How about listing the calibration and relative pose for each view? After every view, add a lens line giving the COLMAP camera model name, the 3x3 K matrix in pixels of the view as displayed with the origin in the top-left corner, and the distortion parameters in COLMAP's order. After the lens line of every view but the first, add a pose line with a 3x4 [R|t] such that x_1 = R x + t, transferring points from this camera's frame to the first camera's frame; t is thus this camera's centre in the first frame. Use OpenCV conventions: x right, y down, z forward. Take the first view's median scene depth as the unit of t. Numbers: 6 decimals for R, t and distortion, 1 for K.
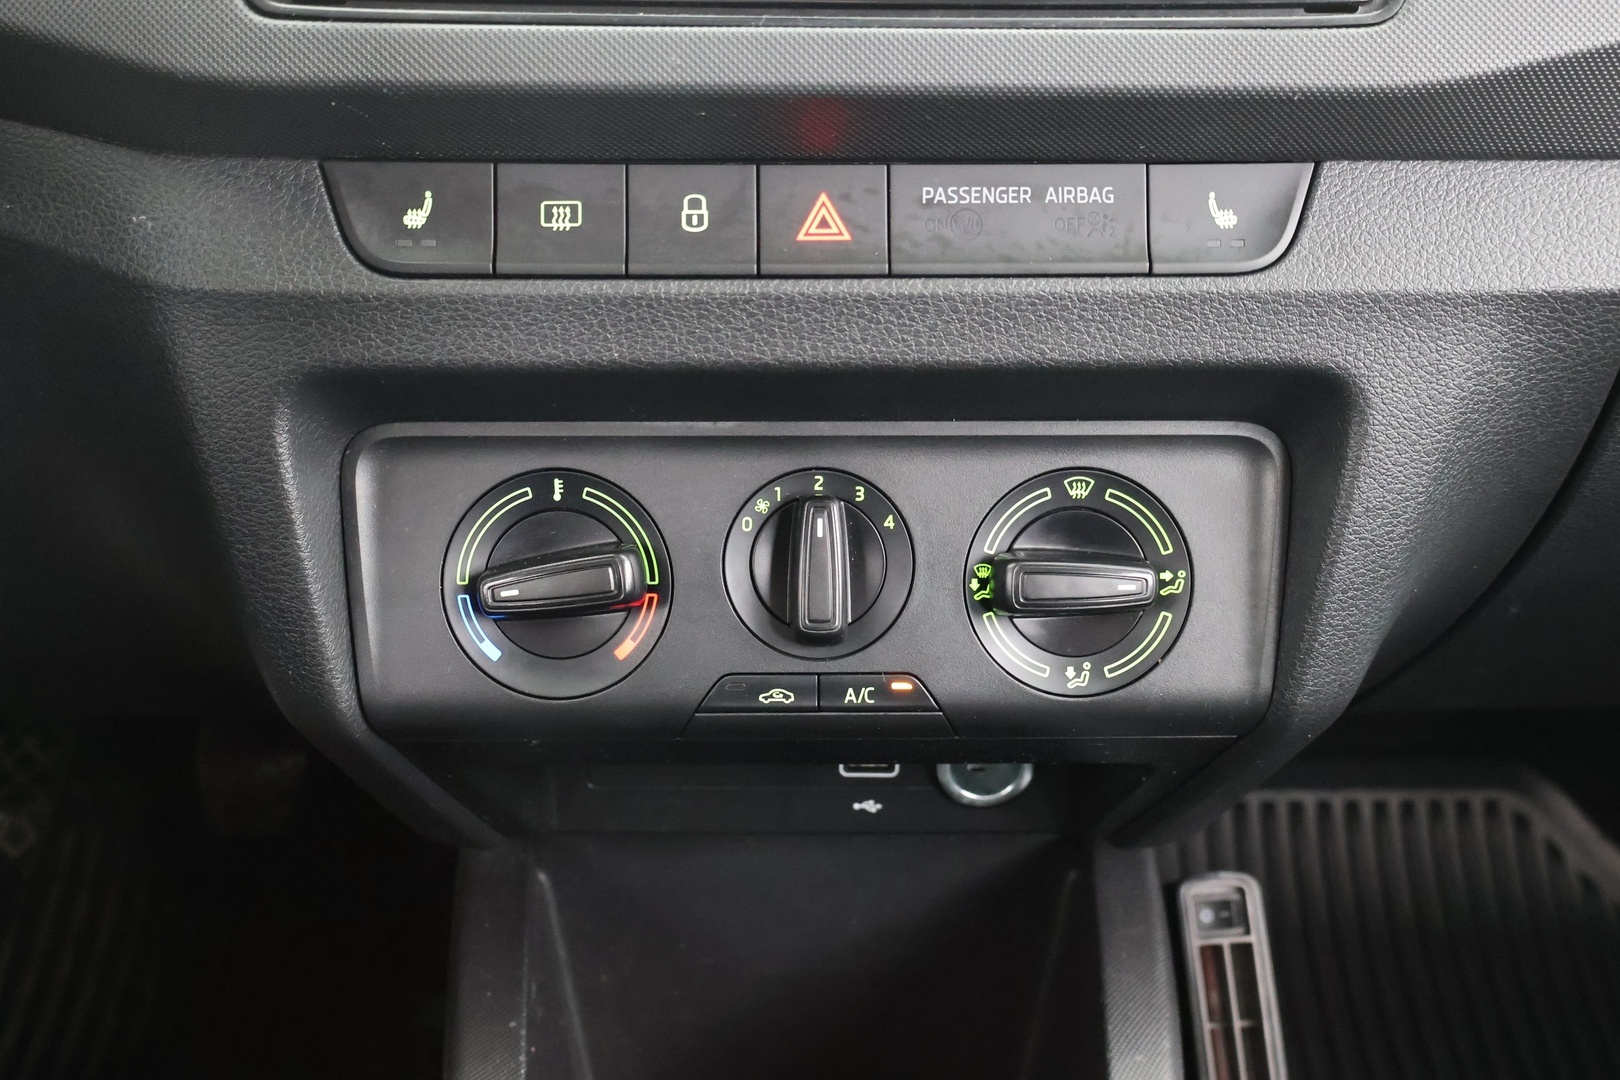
lens RADIAL K [[1622.5, 0, 810.0], [0, 1622.5, 540.0], [0, 0, 1]] dist [-0.000723, 0.019796]
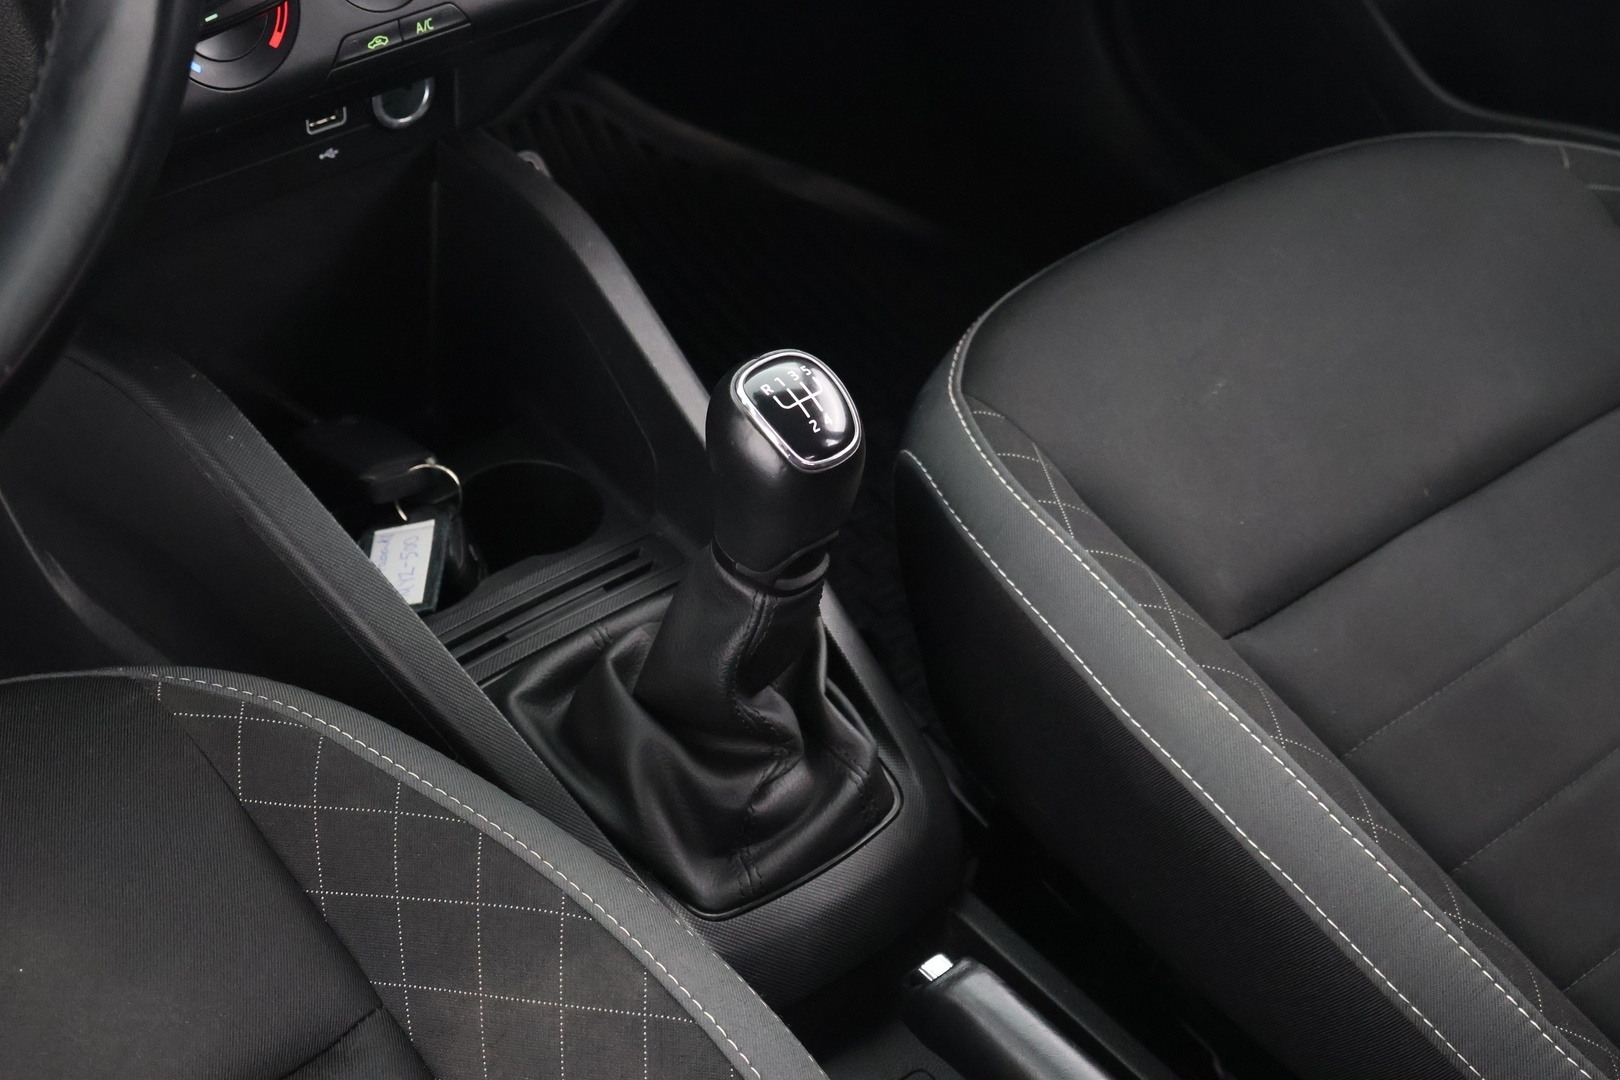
lens RADIAL K [[2644.8, 0, 812.7], [0, 2644.8, 496.2], [0, 0, 1]] dist [0.045572, 0.067979]
pose [[0.750540, -0.370295, 0.547331, -1.305840], [0.255238, 0.926420, 0.276765, -0.095016], [-0.609543, -0.068024, 0.789829, -1.275713]]
